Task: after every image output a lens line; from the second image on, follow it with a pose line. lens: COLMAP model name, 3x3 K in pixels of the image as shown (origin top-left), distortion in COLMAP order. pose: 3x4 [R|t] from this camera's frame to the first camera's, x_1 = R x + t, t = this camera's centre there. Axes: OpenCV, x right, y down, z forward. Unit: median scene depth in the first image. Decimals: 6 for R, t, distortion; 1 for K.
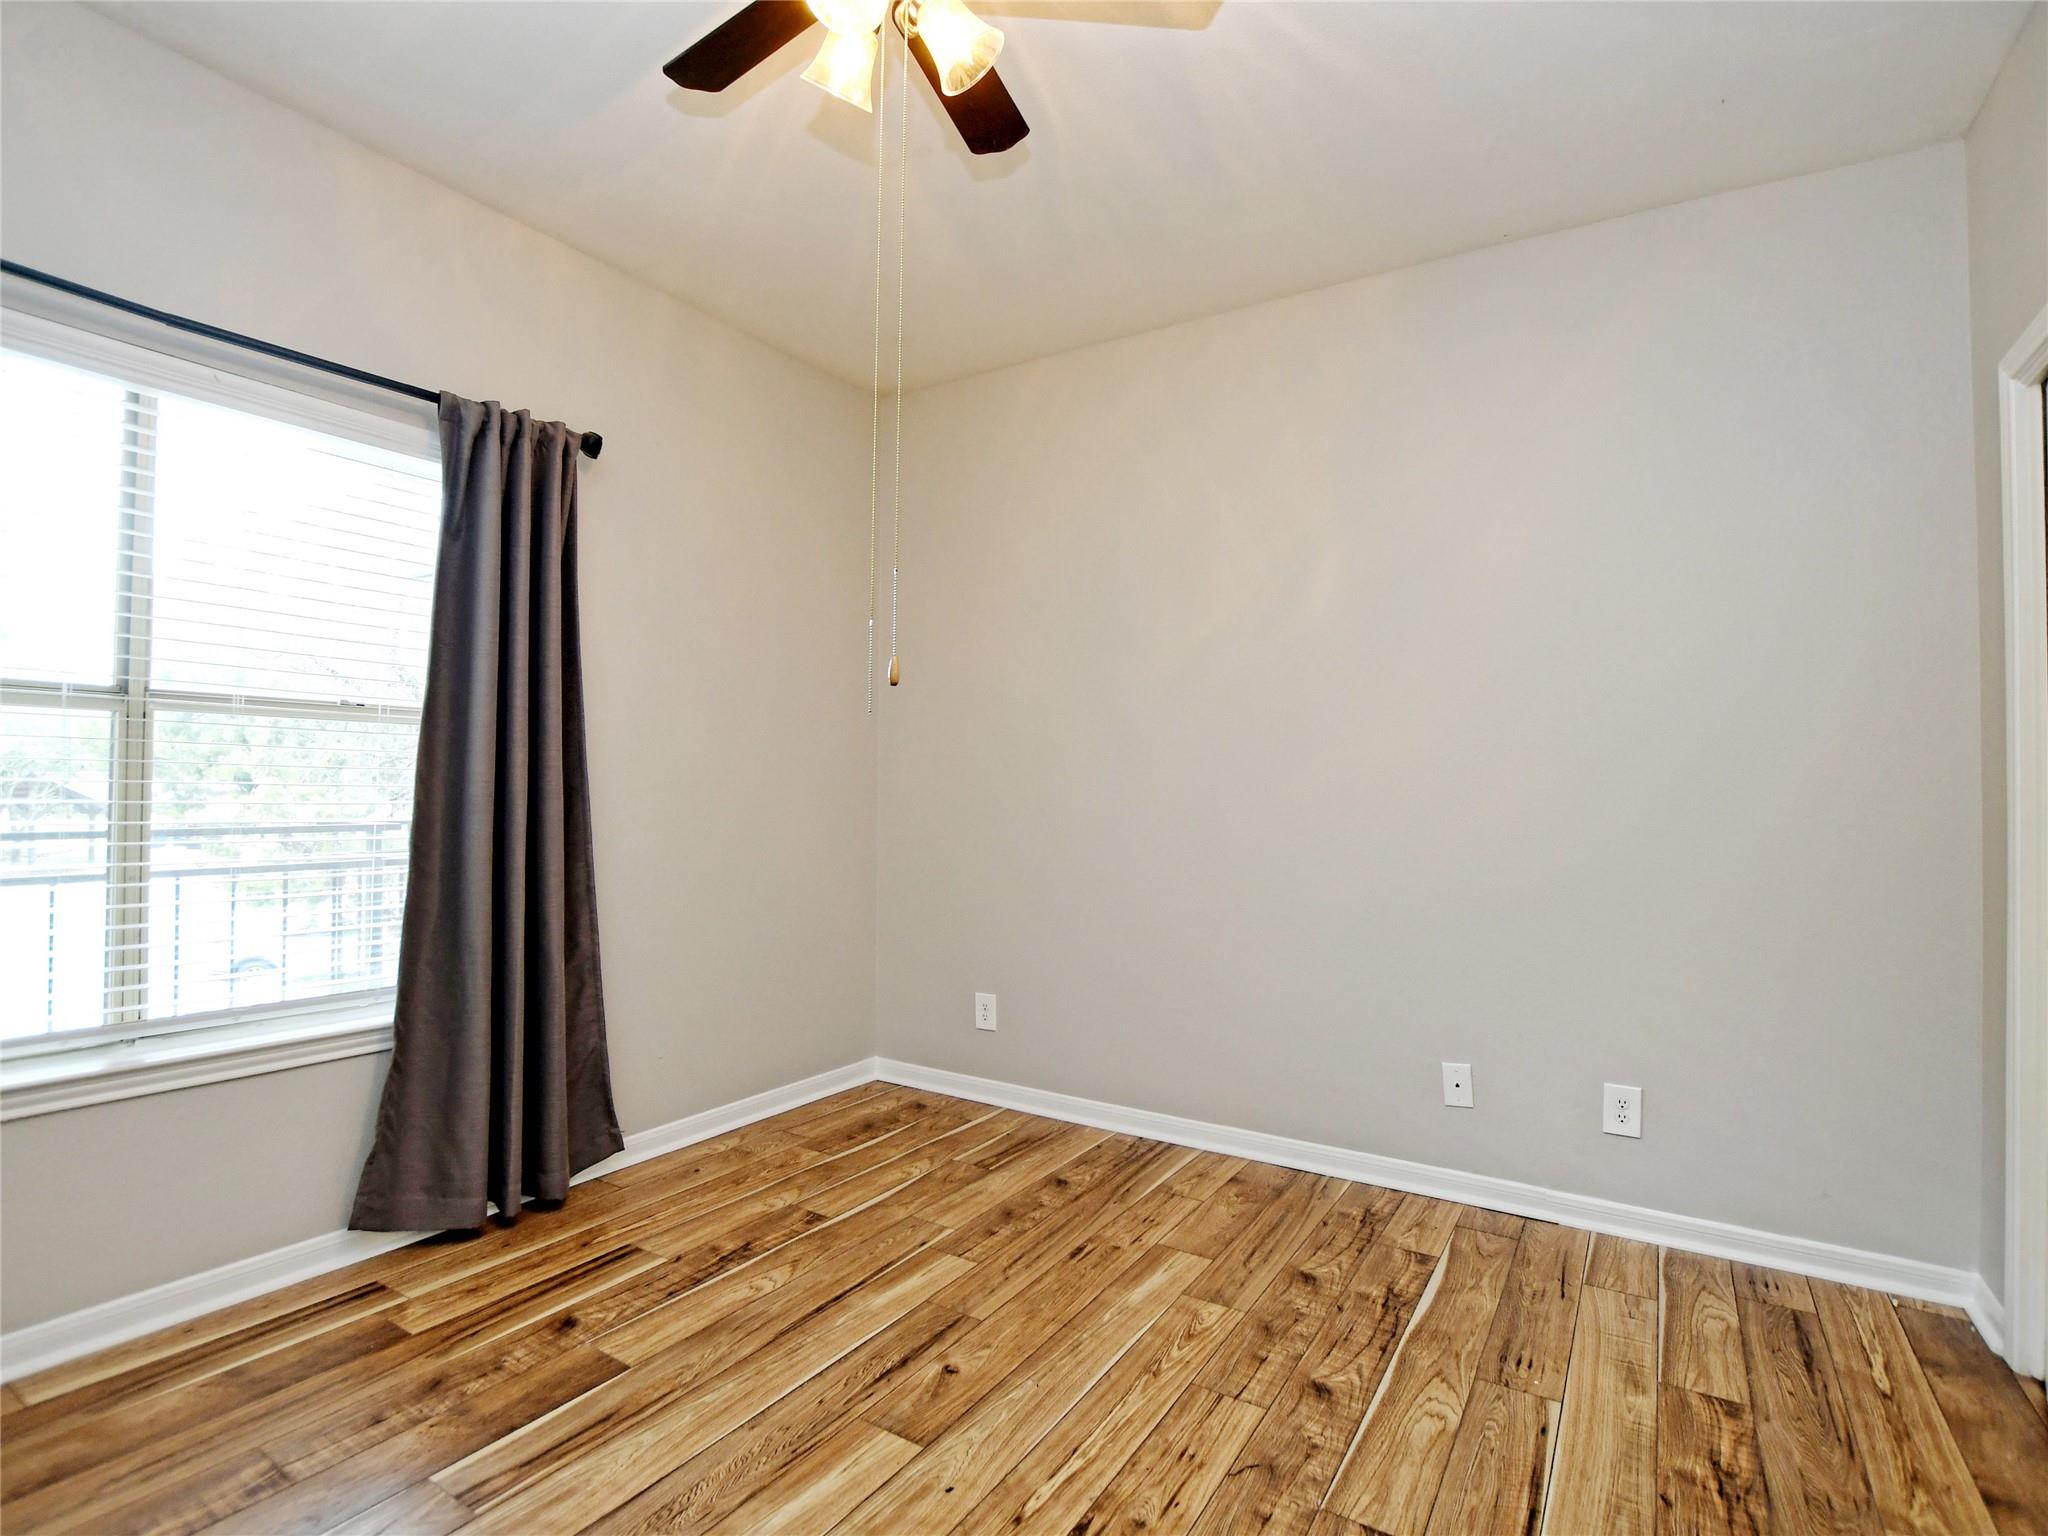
lens RADIAL K [[1004.6, 0, 1029.6], [0, 1004.6, 761.5], [0, 0, 1]] dist [-0.037196, 0.004620]
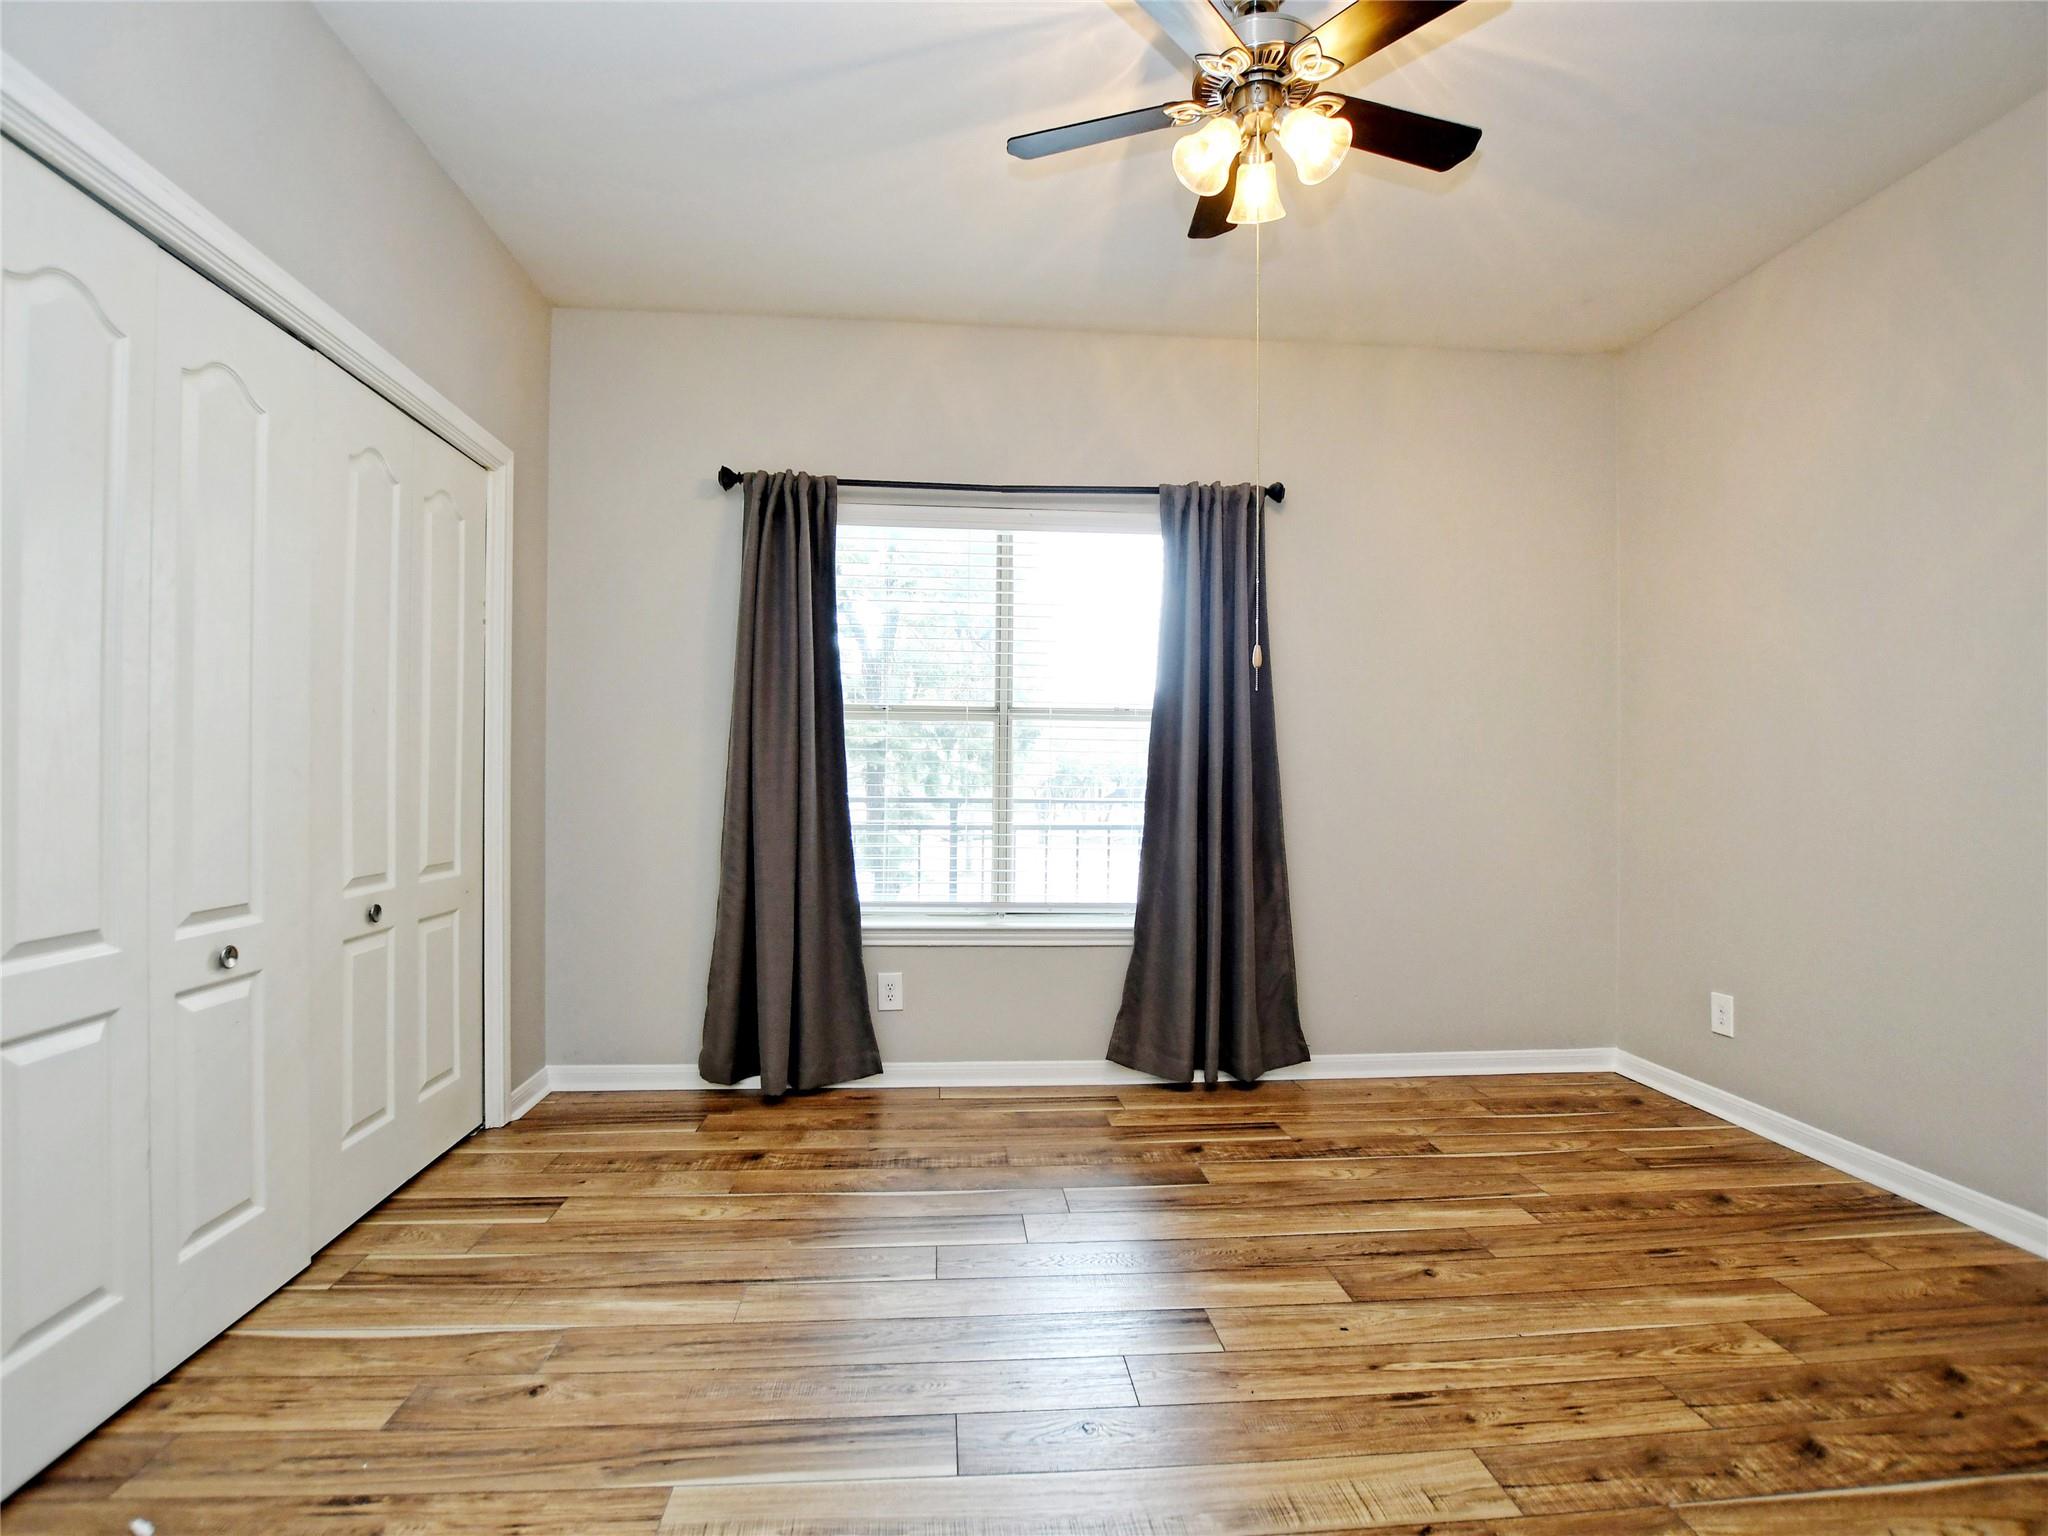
lens RADIAL K [[1004.6, 0, 1016.6], [0, 1004.6, 752.4], [0, 0, 1]] dist [-0.037196, 0.004620]
pose [[0.598464, -0.029879, -0.800592, 0.440321], [0.022983, 0.999533, -0.020122, 0.033156], [0.800820, -0.006358, 0.598871, -0.025698]]
